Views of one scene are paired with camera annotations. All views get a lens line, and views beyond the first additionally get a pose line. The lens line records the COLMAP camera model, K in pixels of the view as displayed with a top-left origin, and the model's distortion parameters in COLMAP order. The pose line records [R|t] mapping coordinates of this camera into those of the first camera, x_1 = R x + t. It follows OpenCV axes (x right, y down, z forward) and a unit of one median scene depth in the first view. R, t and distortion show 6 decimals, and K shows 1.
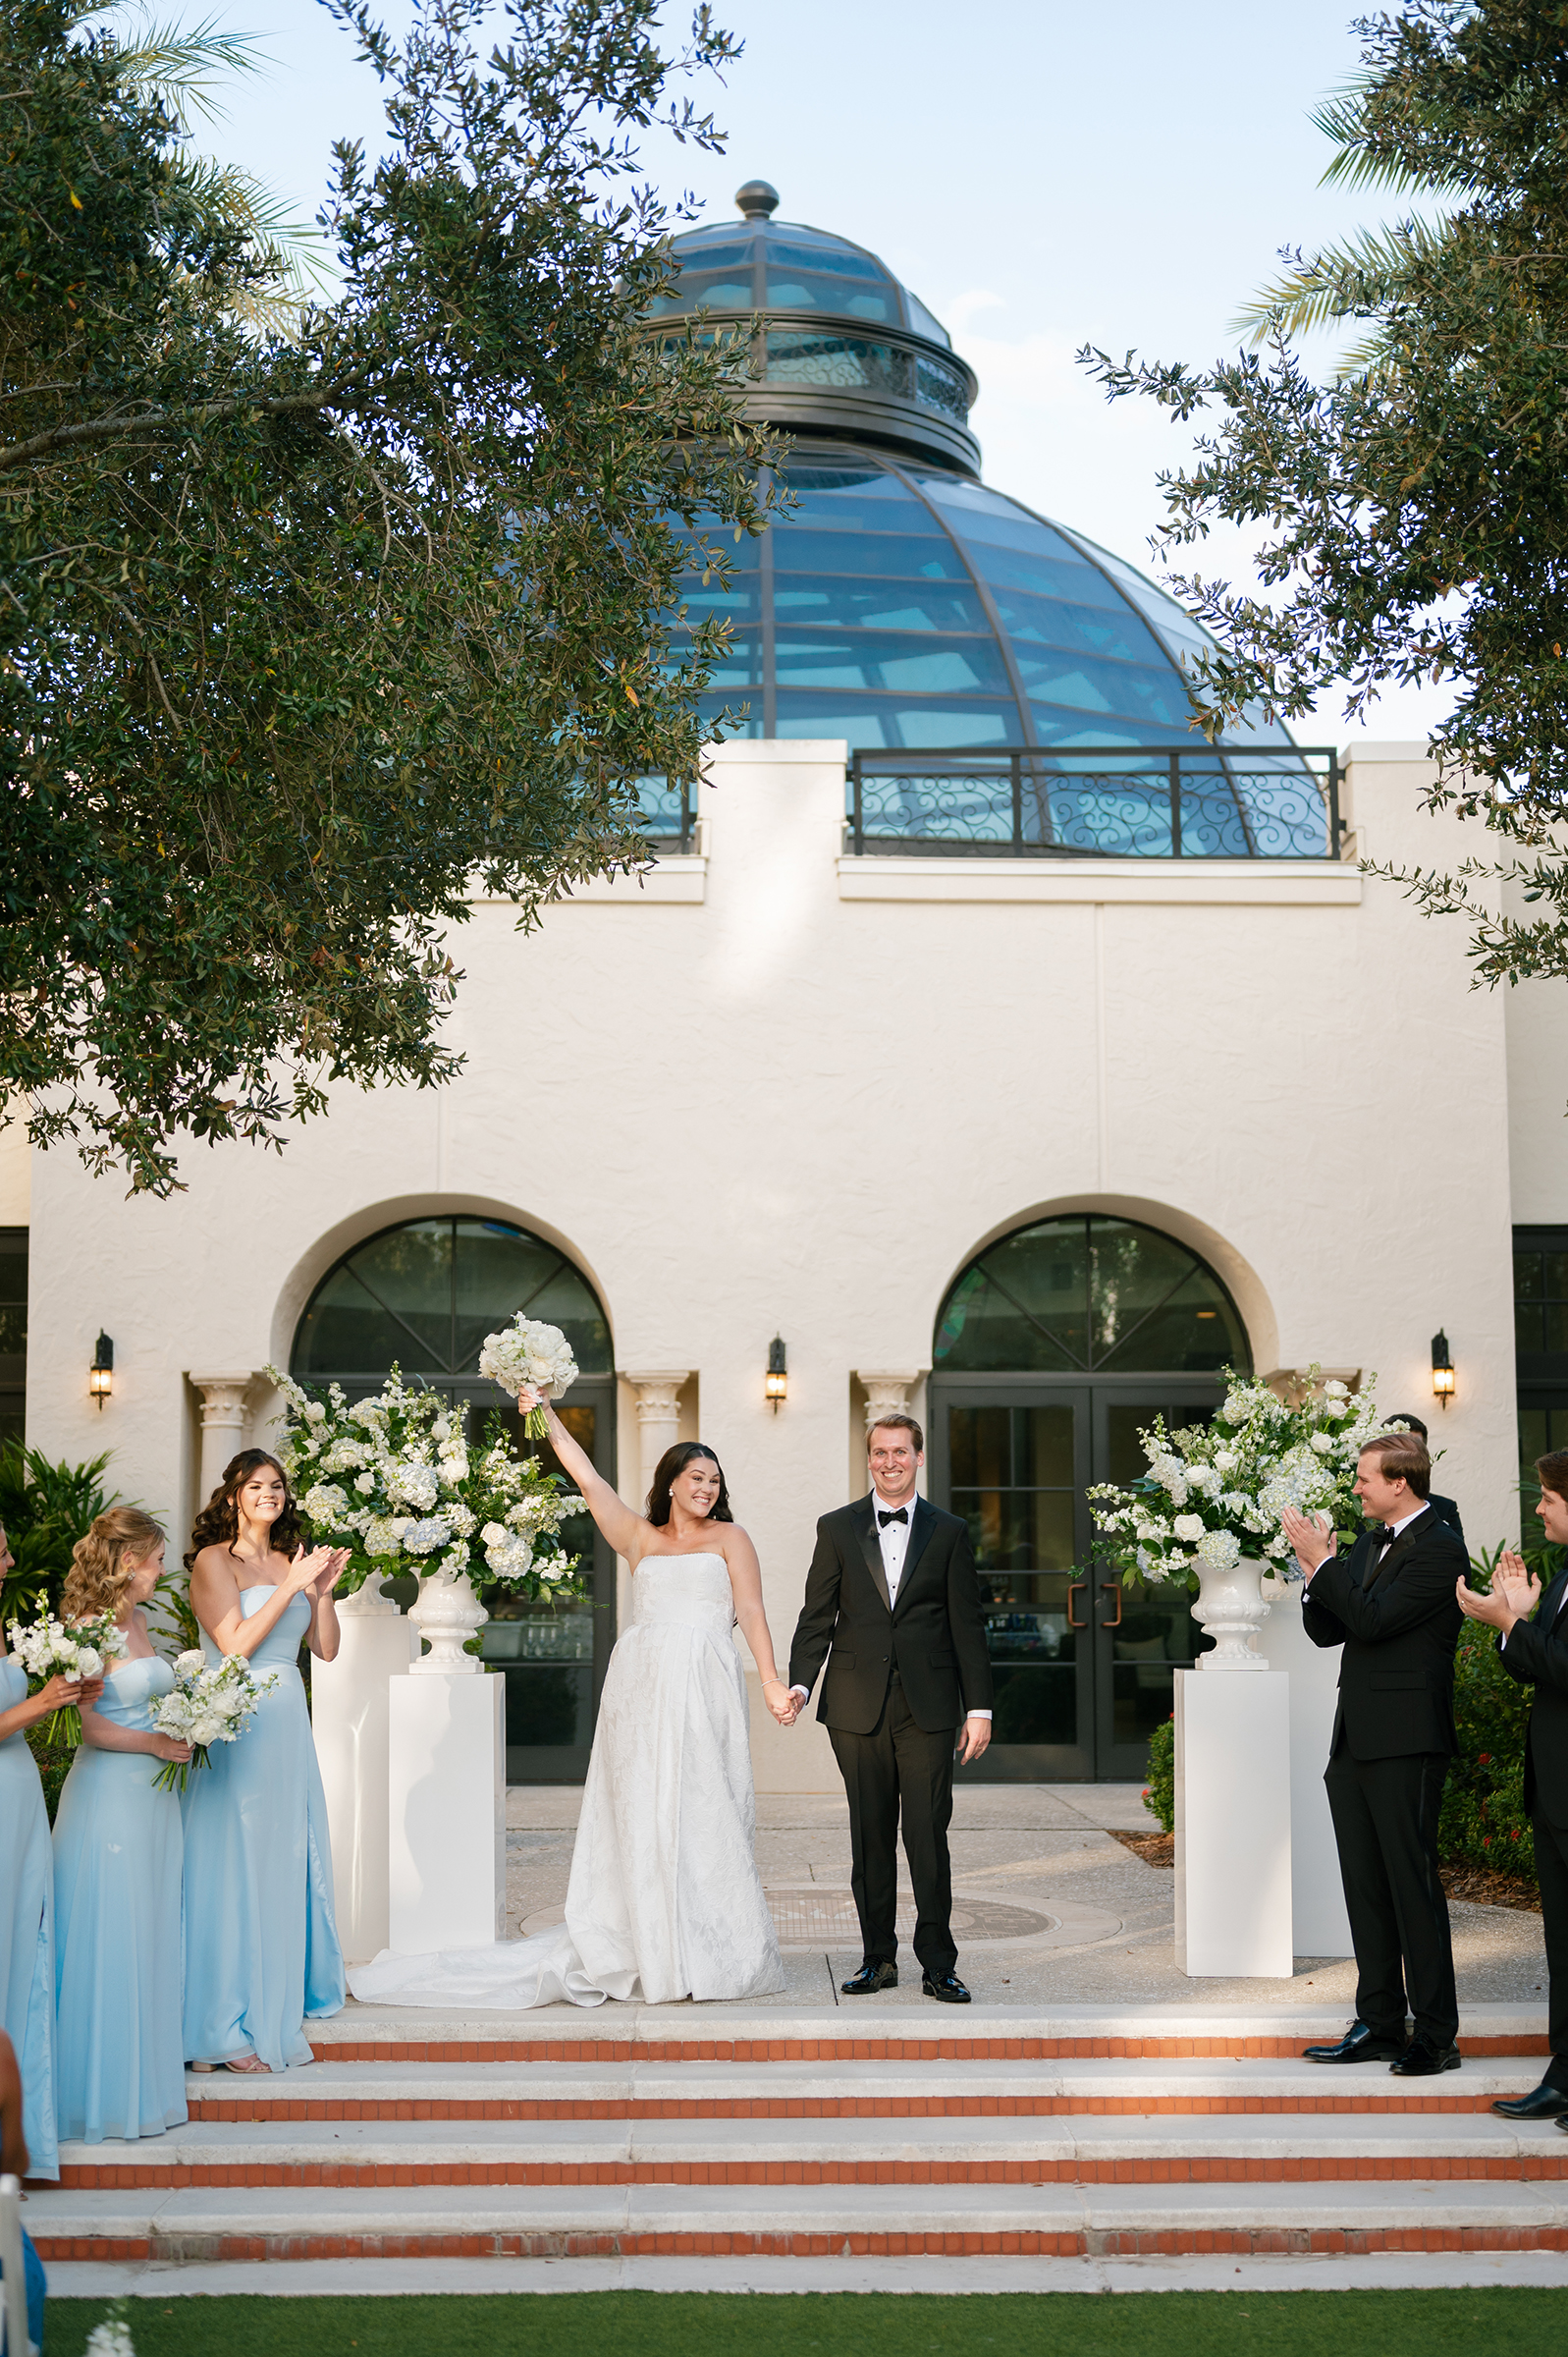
lens RADIAL K [[3471.9, 0, 784.0], [0, 3471.9, 1178.5], [0, 0, 1]] dist [-0.023993, -0.024100]
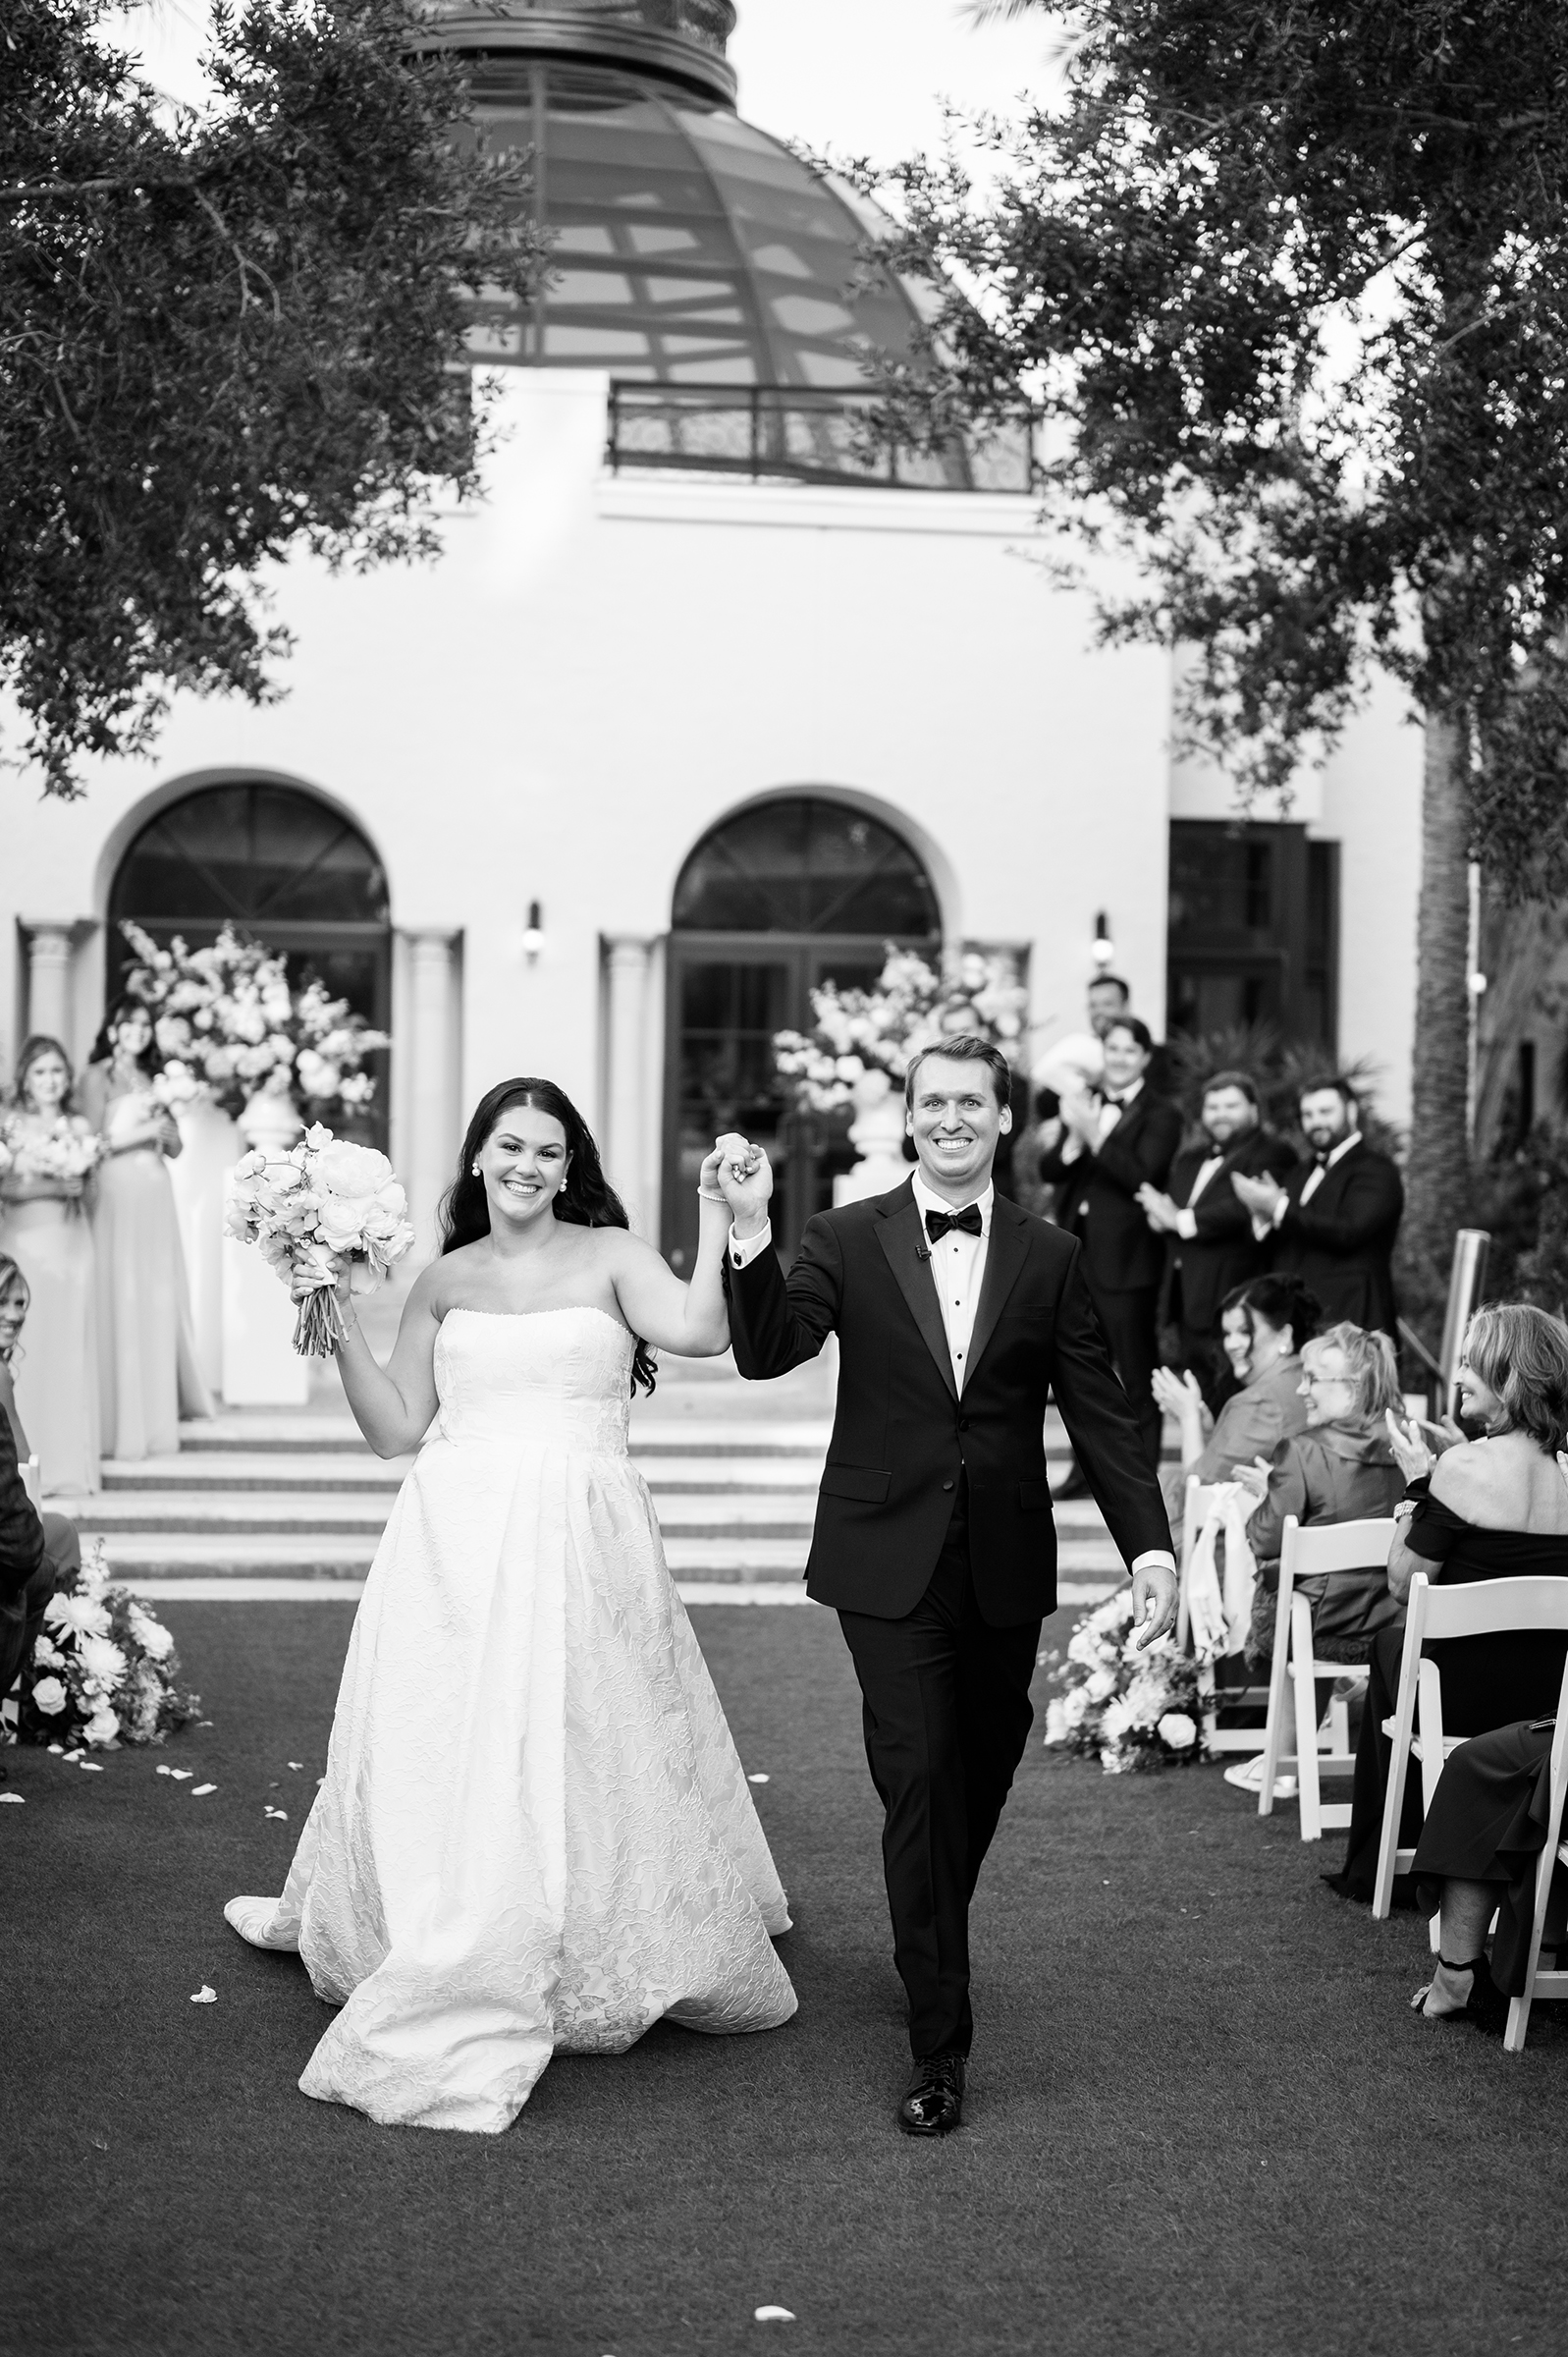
lens RADIAL K [[3482.0, 0, 779.7], [0, 3482.0, 1249.6], [0, 0, 1]] dist [0.004845, -0.027982]
pose [[0.997400, 0.019153, 0.069468, 0.001944], [-0.029443, 0.988206, 0.150273, -0.026539], [-0.065771, -0.151928, 0.986201, -0.283637]]
